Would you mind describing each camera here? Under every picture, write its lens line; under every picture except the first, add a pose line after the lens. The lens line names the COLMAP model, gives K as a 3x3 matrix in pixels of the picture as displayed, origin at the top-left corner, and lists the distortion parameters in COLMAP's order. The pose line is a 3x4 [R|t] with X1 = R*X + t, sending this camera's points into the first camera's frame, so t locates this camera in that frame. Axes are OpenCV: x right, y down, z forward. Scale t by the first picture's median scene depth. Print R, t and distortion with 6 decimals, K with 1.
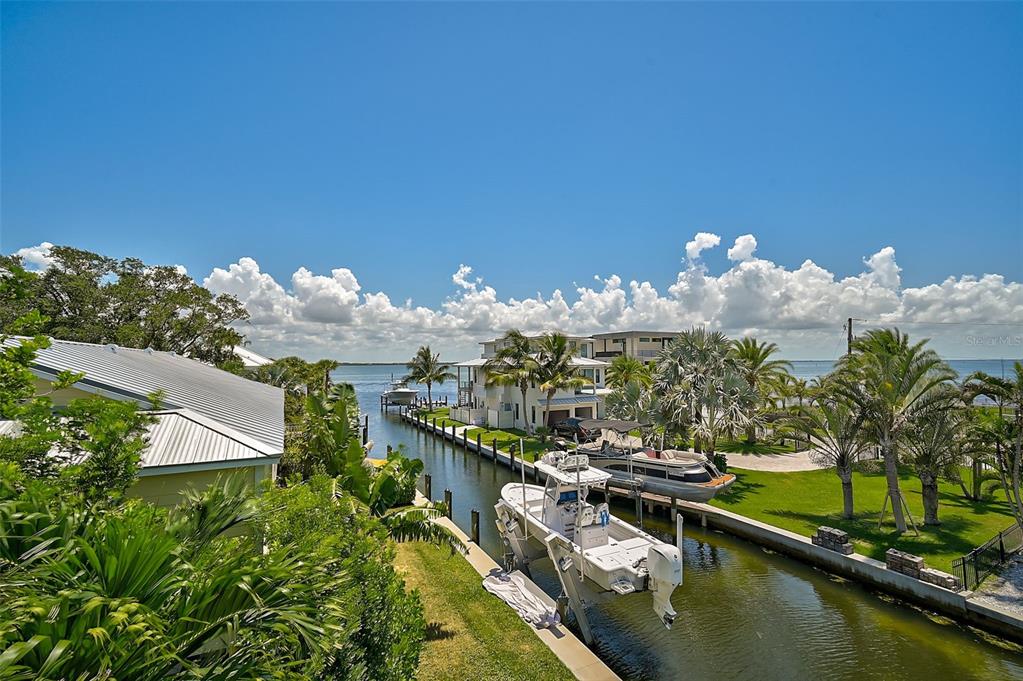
lens RADIAL K [[448.3, 0, 508.0], [0, 448.3, 342.0], [0, 0, 1]] dist [0.001160, 0.000694]
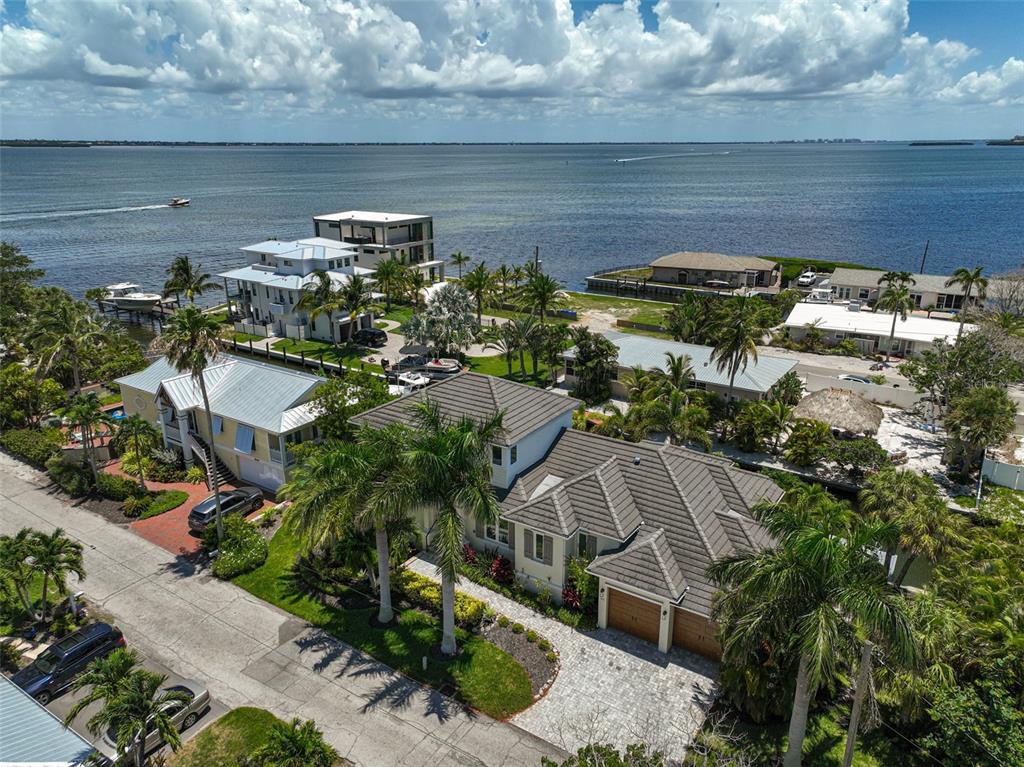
lens RADIAL K [[729.7, 0, 512.0], [0, 729.7, 383.5], [0, 0, 1]] dist [0.056074, -0.000635]
pose [[0.867825, -0.152863, 0.472772, -0.734931], [-0.028368, 0.934704, 0.354293, -0.646579], [-0.496060, -0.320876, 0.806823, -1.460093]]
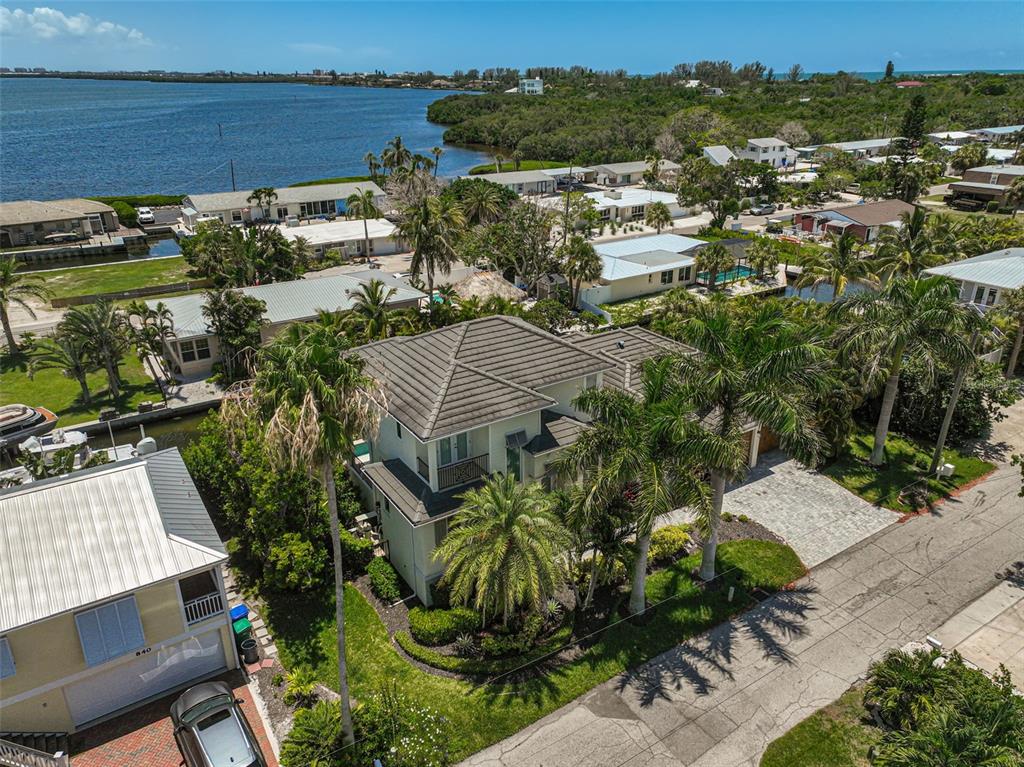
lens RADIAL K [[729.7, 0, 512.0], [0, 729.7, 383.5], [0, 0, 1]] dist [0.056074, -0.000635]
pose [[-0.104667, -0.384741, 0.917071, -1.190652], [-0.037841, 0.923009, 0.382913, -0.489428], [-0.993787, 0.005375, -0.111168, -0.154709]]
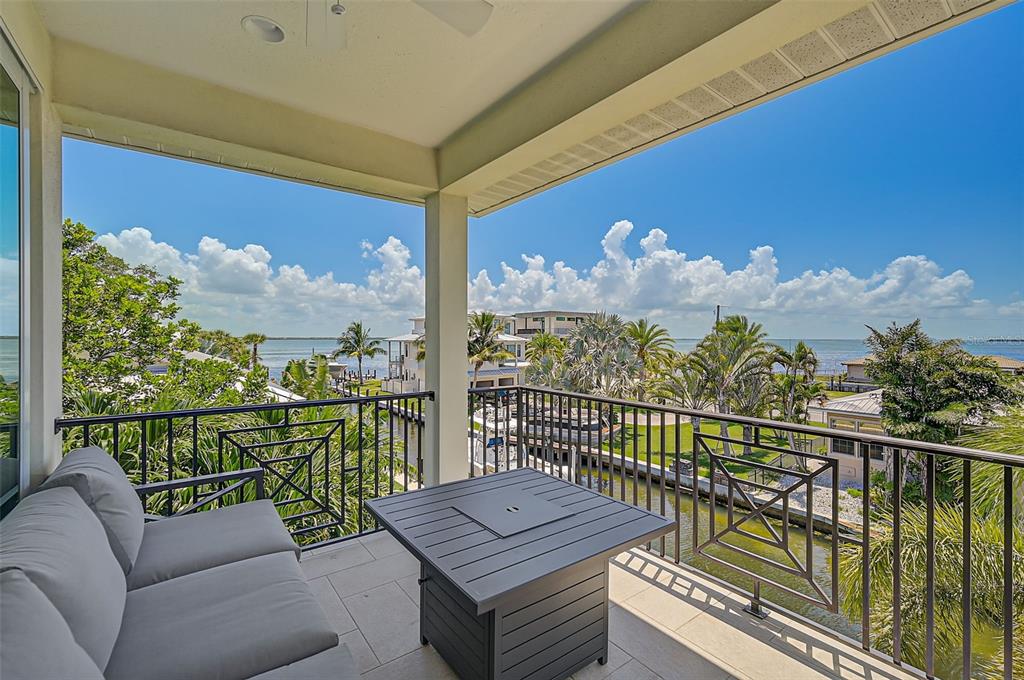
lens RADIAL K [[440.5, 0, 514.1], [0, 440.5, 339.6], [0, 0, 1]] dist [-0.000805, 0.000128]
pose [[0.982671, 0.009118, 0.185135, -0.026421], [-0.017981, 0.998768, 0.046254, -0.005018], [-0.184485, -0.048782, 0.981624, -0.127007]]
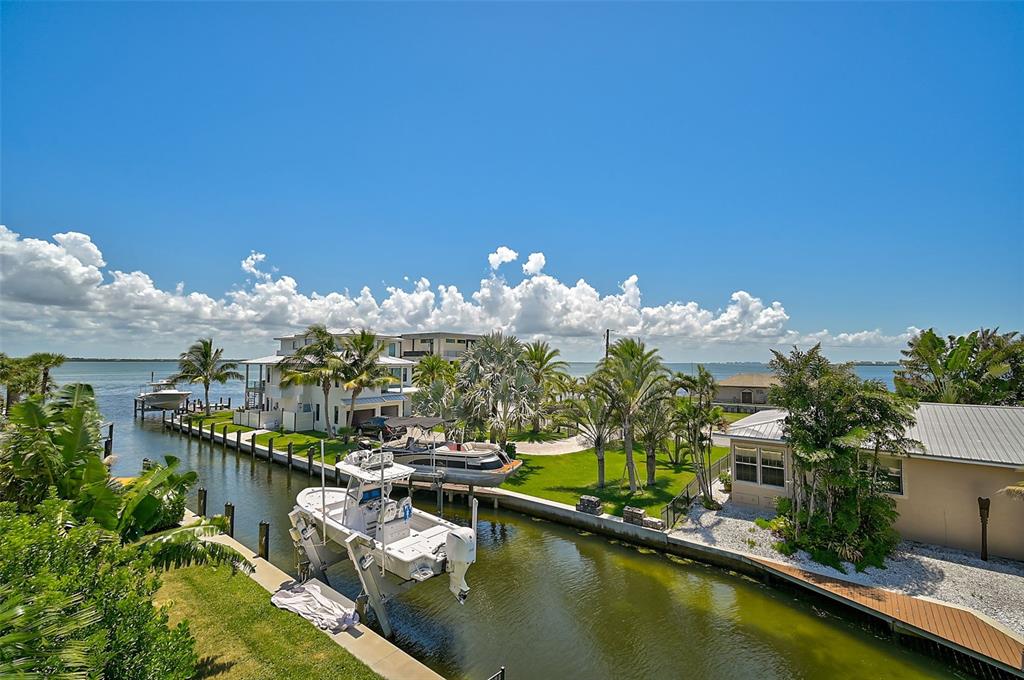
lens RADIAL K [[438.5, 0, 510.4], [0, 438.5, 344.2], [0, 0, 1]] dist [0.000710, 0.001289]
pose [[0.908068, 0.029496, 0.417783, -0.001601], [-0.031791, 0.999493, -0.001466, 0.000002], [-0.417614, -0.011951, 0.908546, -0.008235]]
